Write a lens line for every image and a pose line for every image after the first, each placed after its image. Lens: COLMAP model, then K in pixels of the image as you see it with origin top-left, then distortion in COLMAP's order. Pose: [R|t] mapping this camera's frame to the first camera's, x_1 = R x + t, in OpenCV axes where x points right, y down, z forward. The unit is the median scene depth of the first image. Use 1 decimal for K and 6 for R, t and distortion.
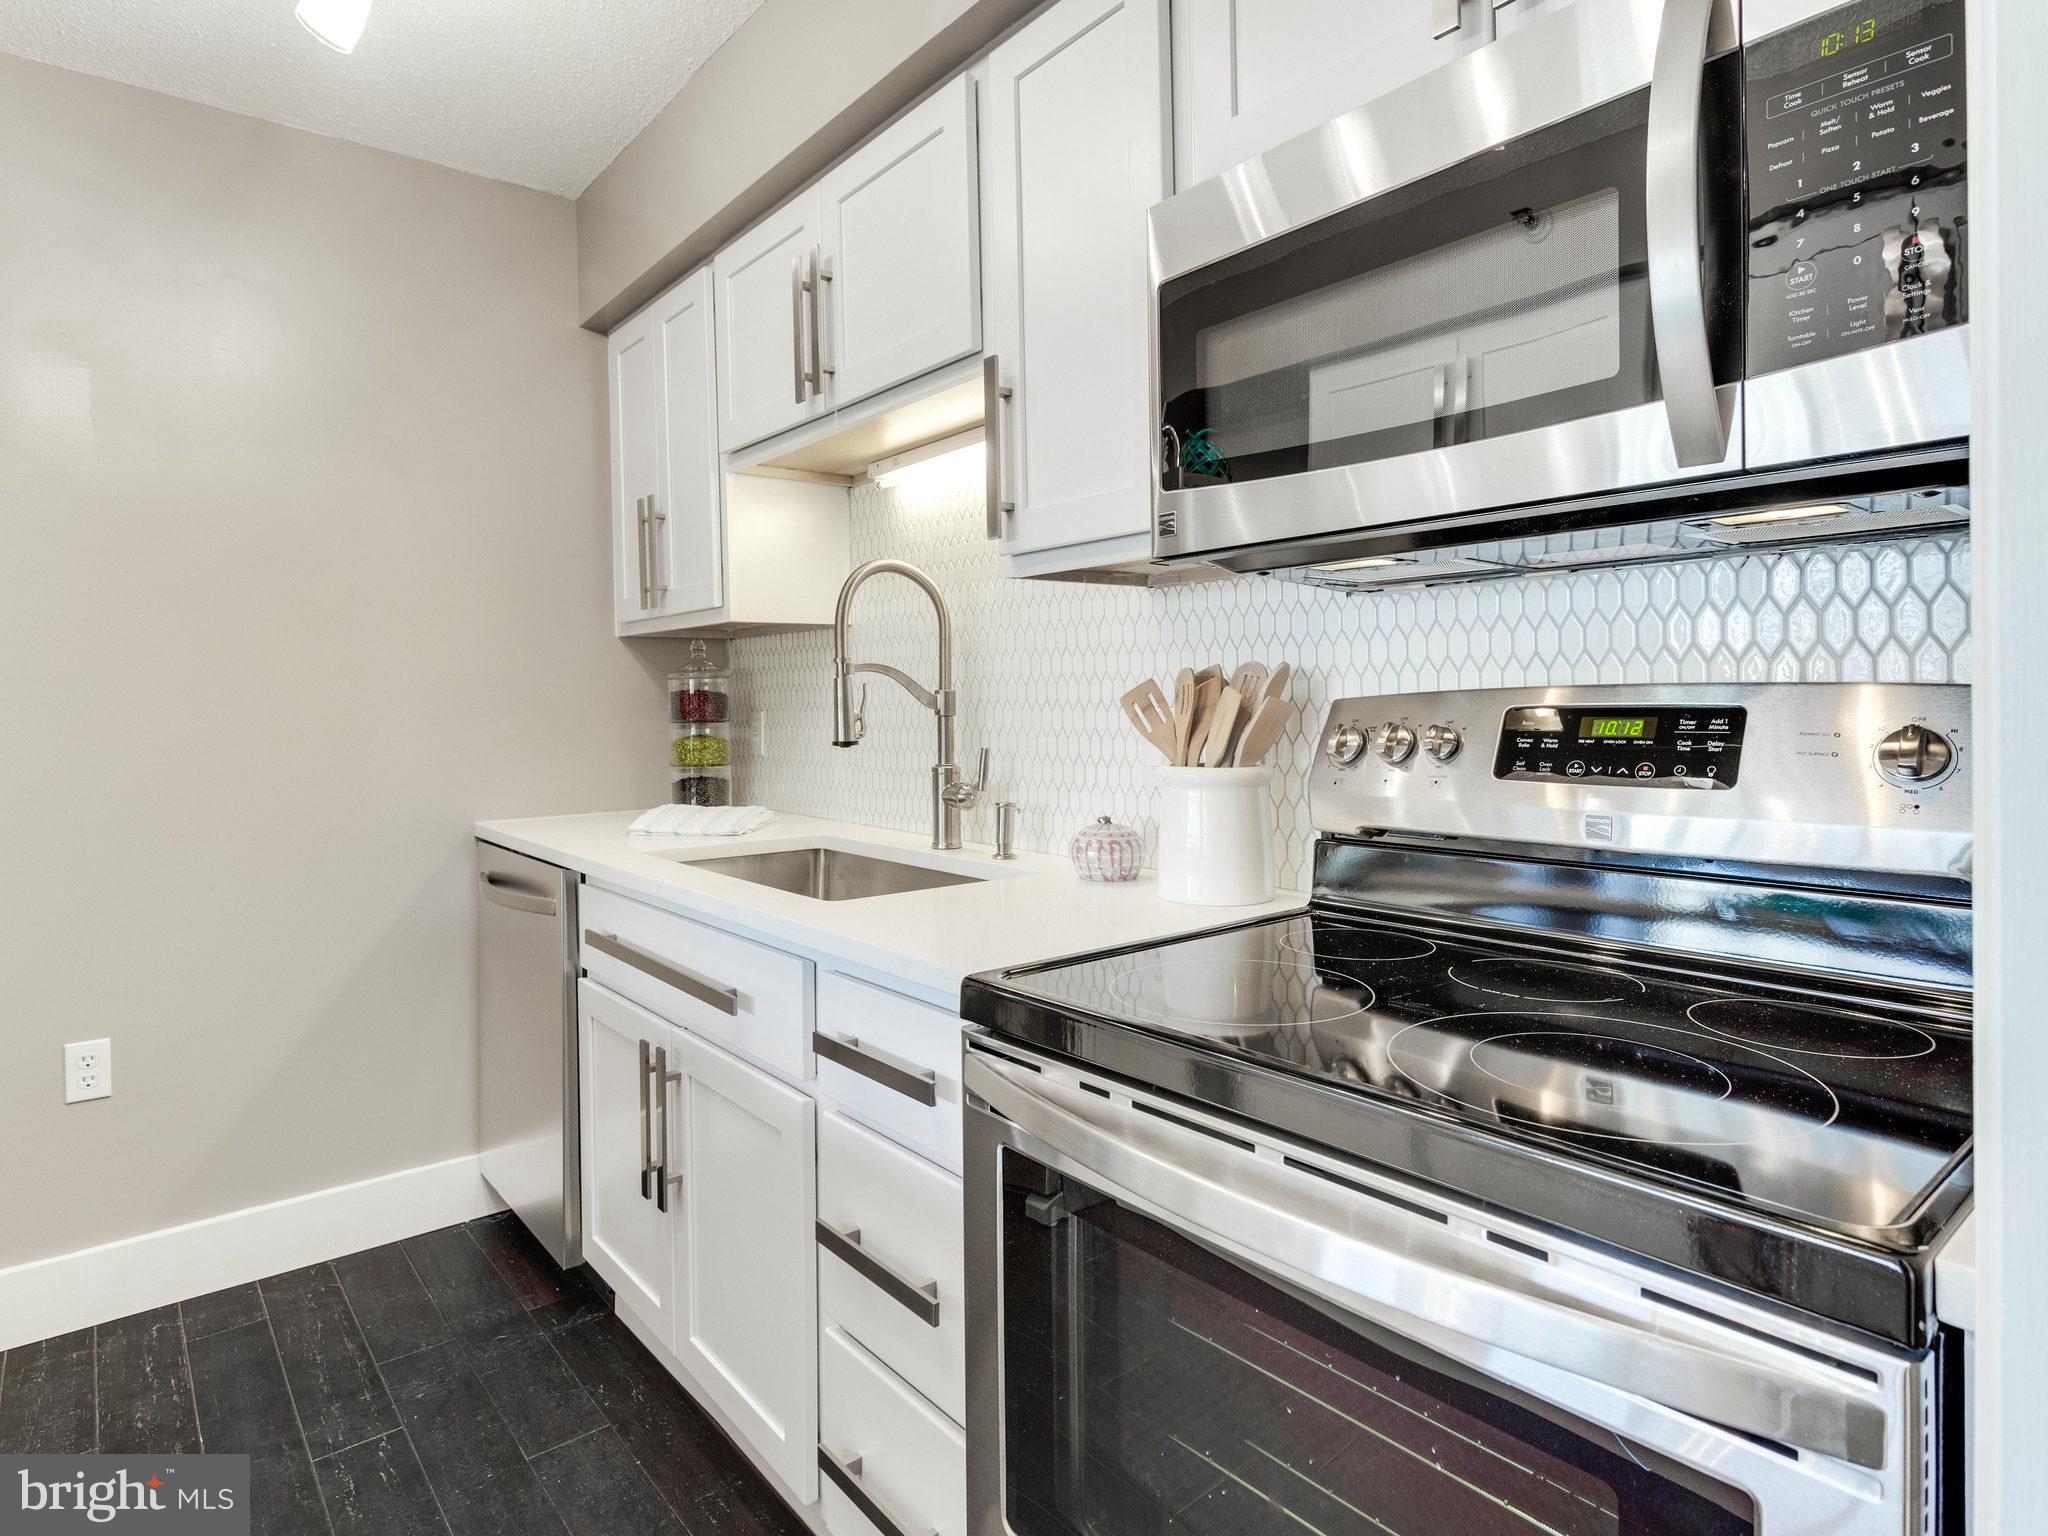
lens RADIAL K [[1129.3, 0, 1015.4], [0, 1129.3, 734.5], [0, 0, 1]] dist [0.001349, -0.000401]
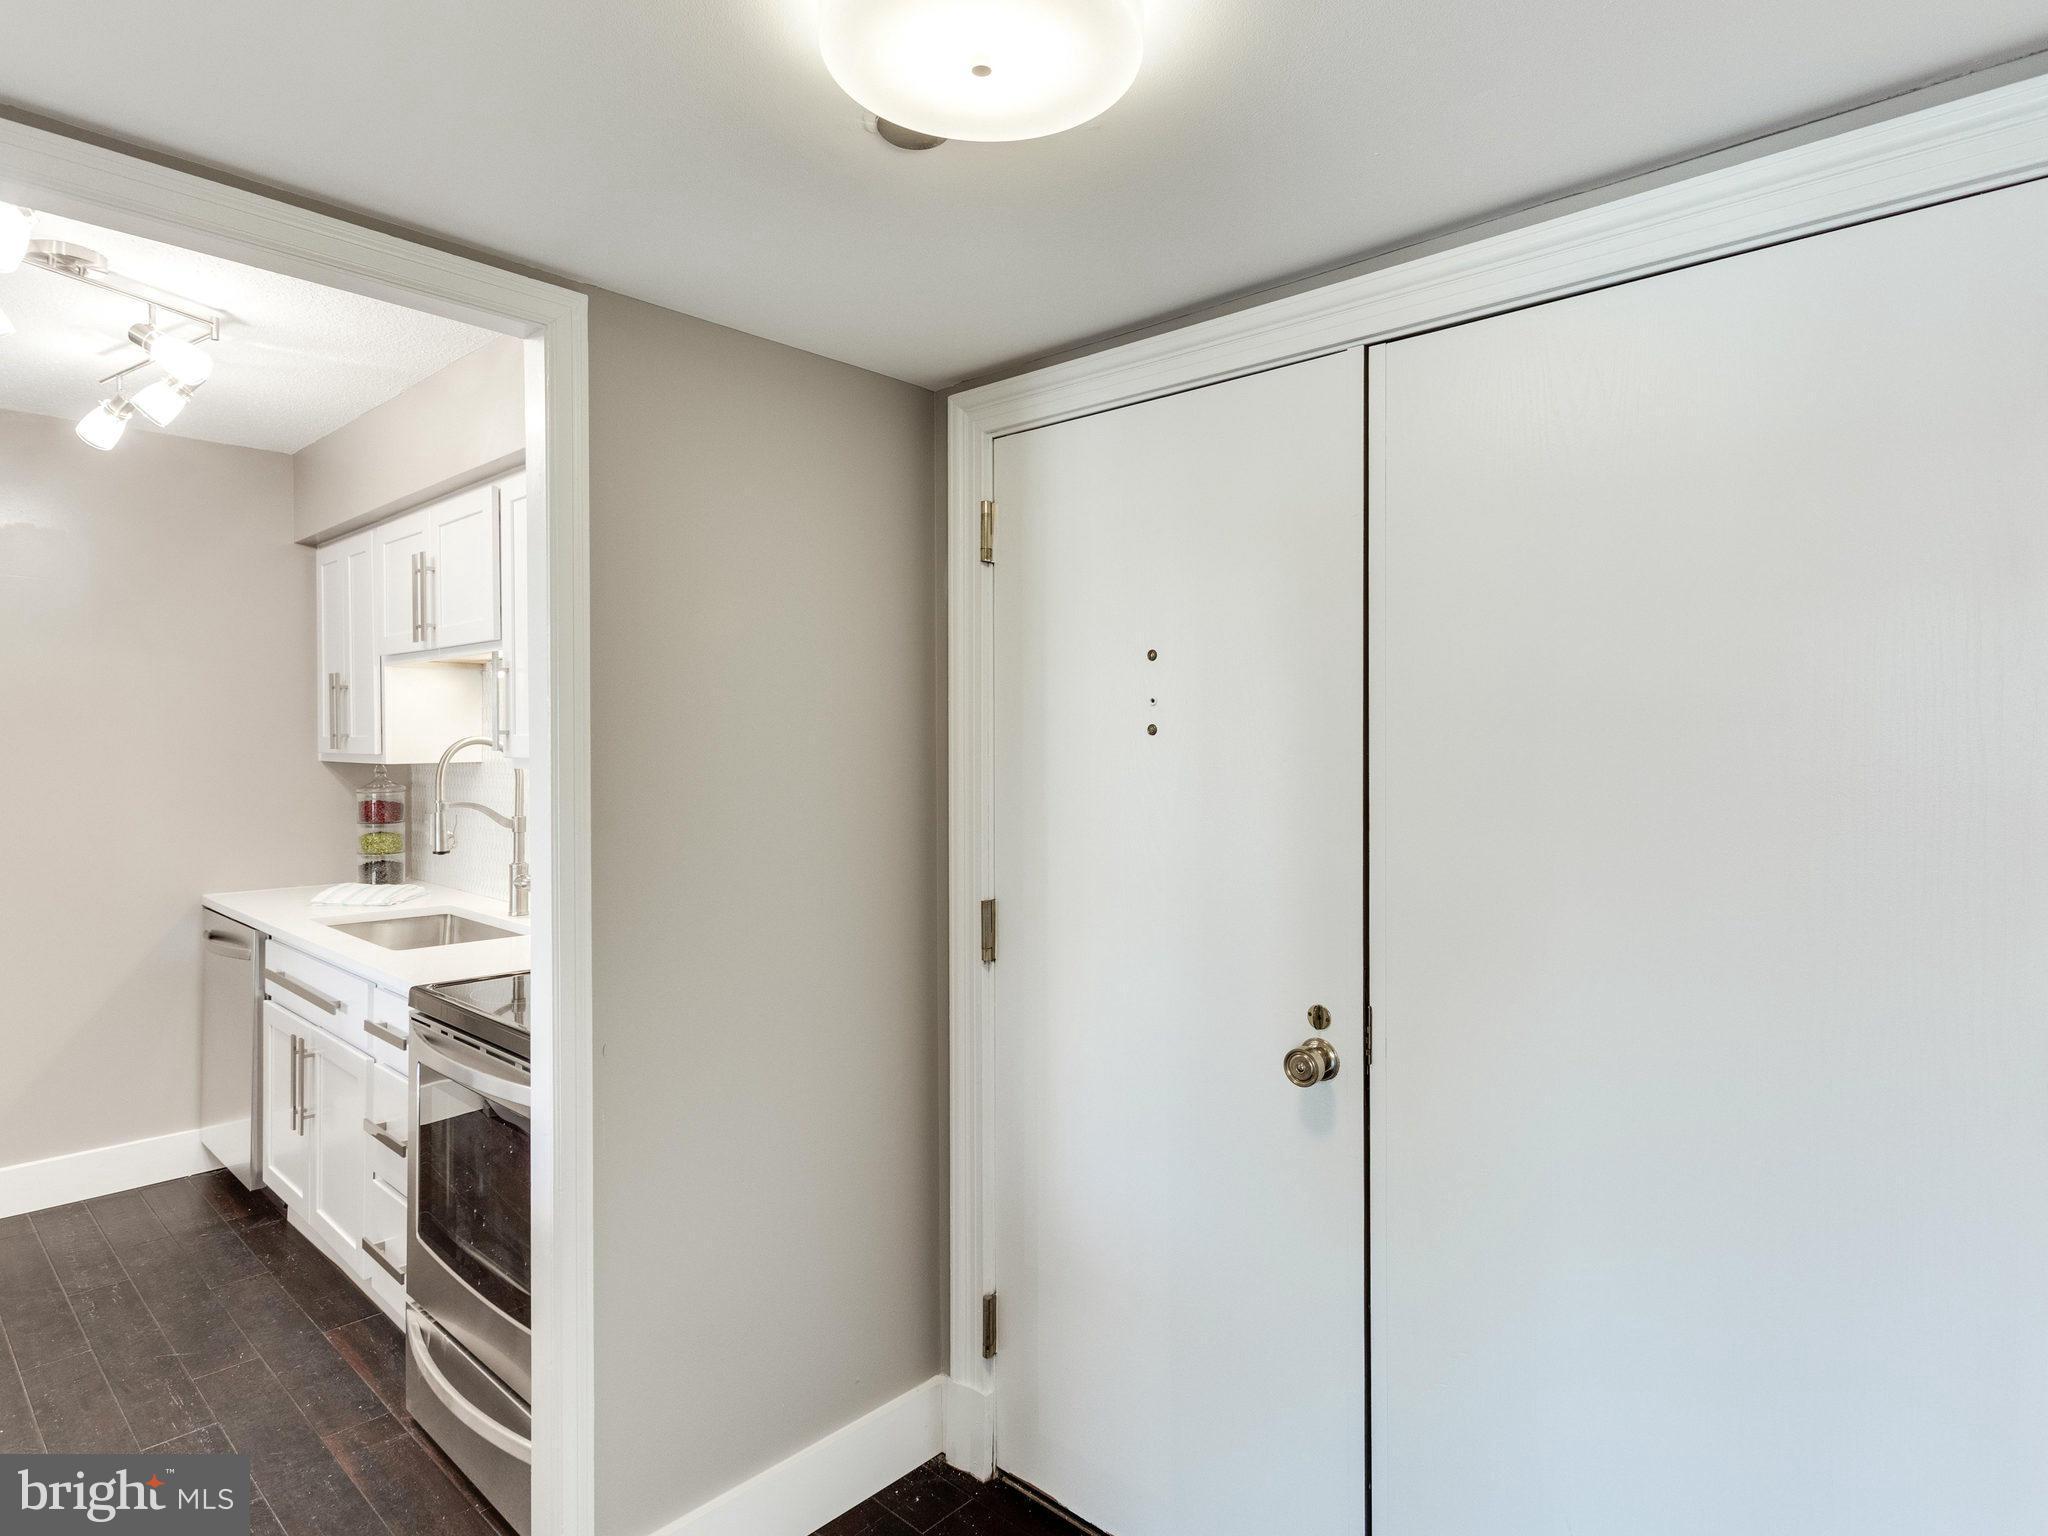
lens RADIAL K [[1129.2, 0, 1023.4], [0, 1129.2, 760.6], [0, 0, 1]] dist [0.001763, 0.000368]
pose [[0.990345, 0.015297, 0.137779, 0.408836], [-0.013632, 0.999822, -0.013016, -0.102878], [-0.137954, 0.011012, 0.990377, -0.655267]]
